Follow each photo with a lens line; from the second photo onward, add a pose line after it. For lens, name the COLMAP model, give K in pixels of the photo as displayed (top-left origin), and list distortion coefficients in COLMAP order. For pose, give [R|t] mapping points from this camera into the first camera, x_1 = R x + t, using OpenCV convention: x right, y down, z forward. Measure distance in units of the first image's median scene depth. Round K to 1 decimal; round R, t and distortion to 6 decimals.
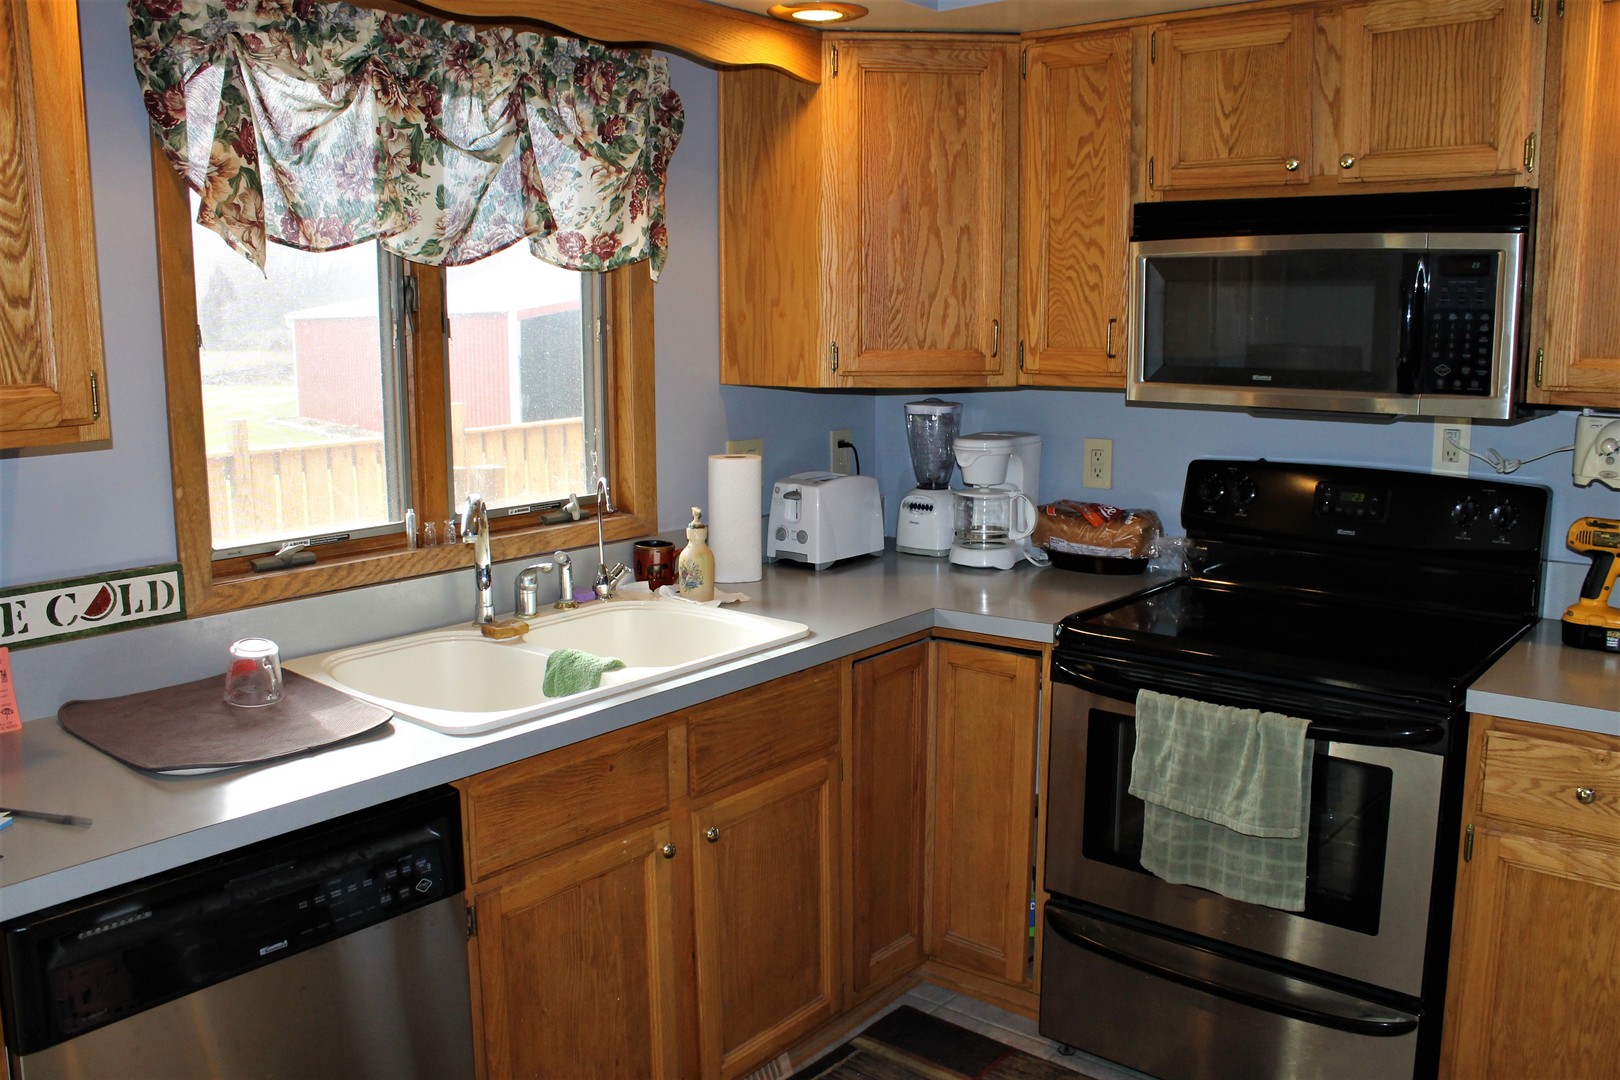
lens RADIAL K [[1342.3, 0, 835.1], [0, 1342.3, 532.8], [0, 0, 1]] dist [-0.170449, 0.127762]
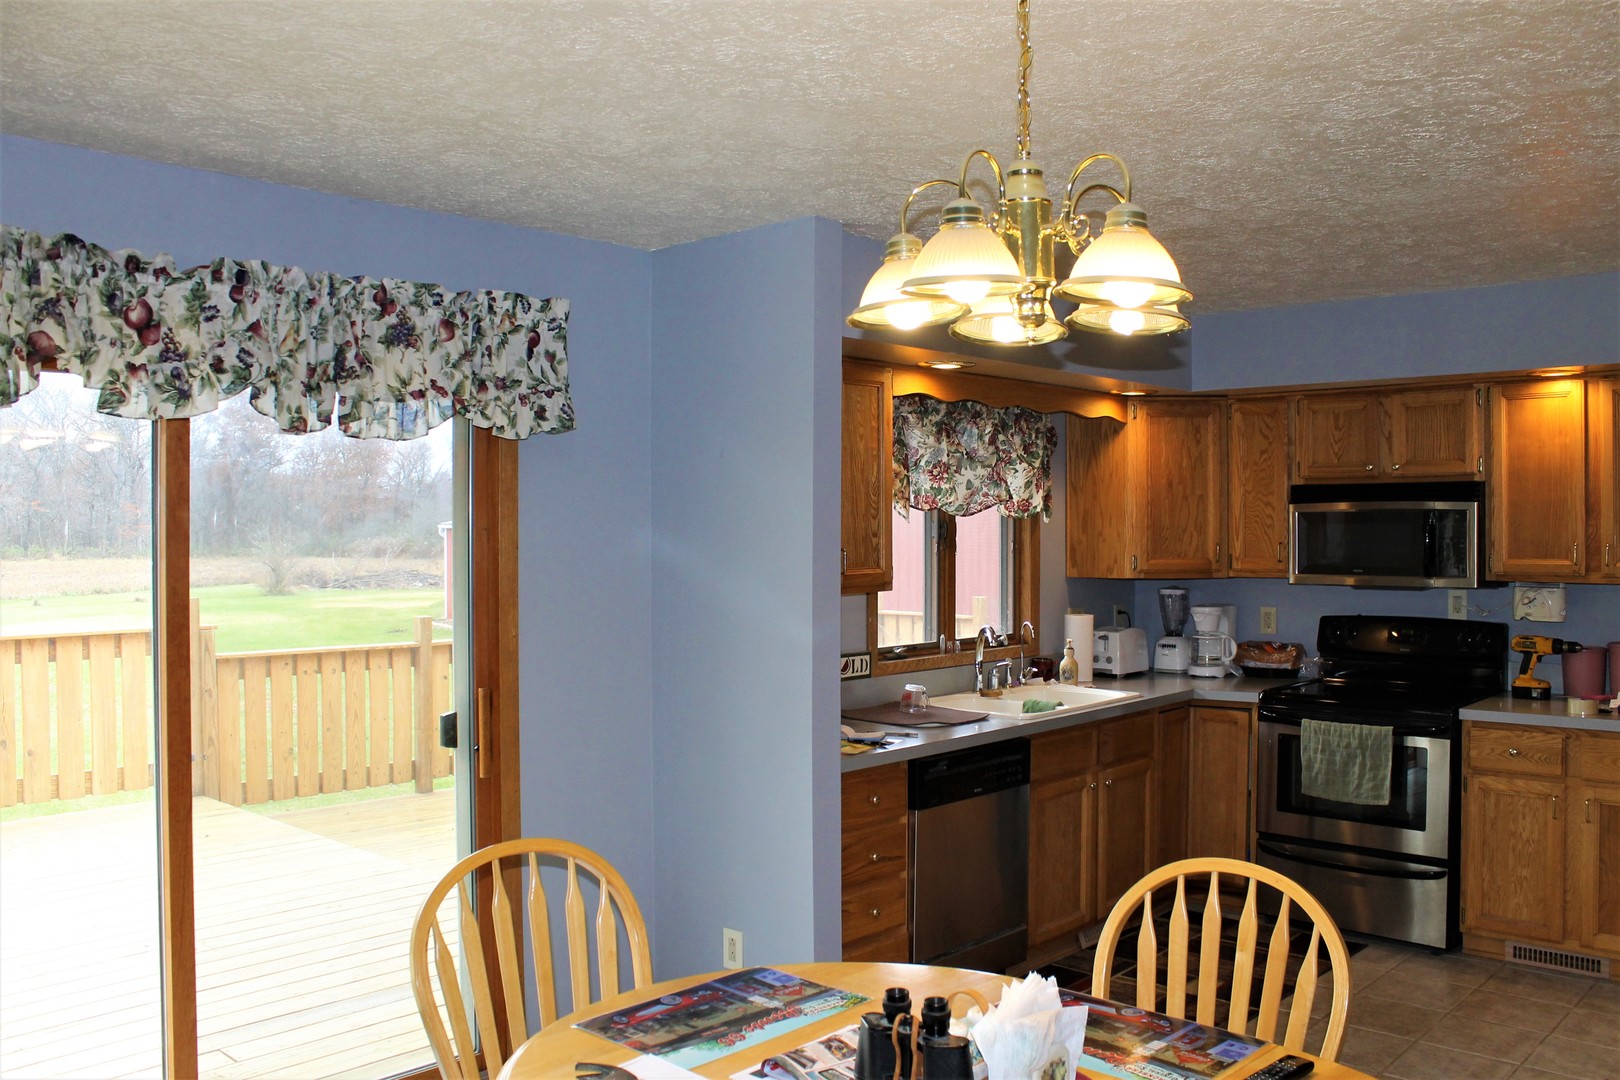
lens RADIAL K [[1342.3, 0, 820.0], [0, 1342.3, 536.8], [0, 0, 1]] dist [-0.170449, 0.127762]
pose [[0.997024, 0.001349, -0.077074, -0.348443], [-0.013241, 0.987984, -0.153989, 0.152506], [0.075941, 0.154551, 0.985062, -1.061231]]
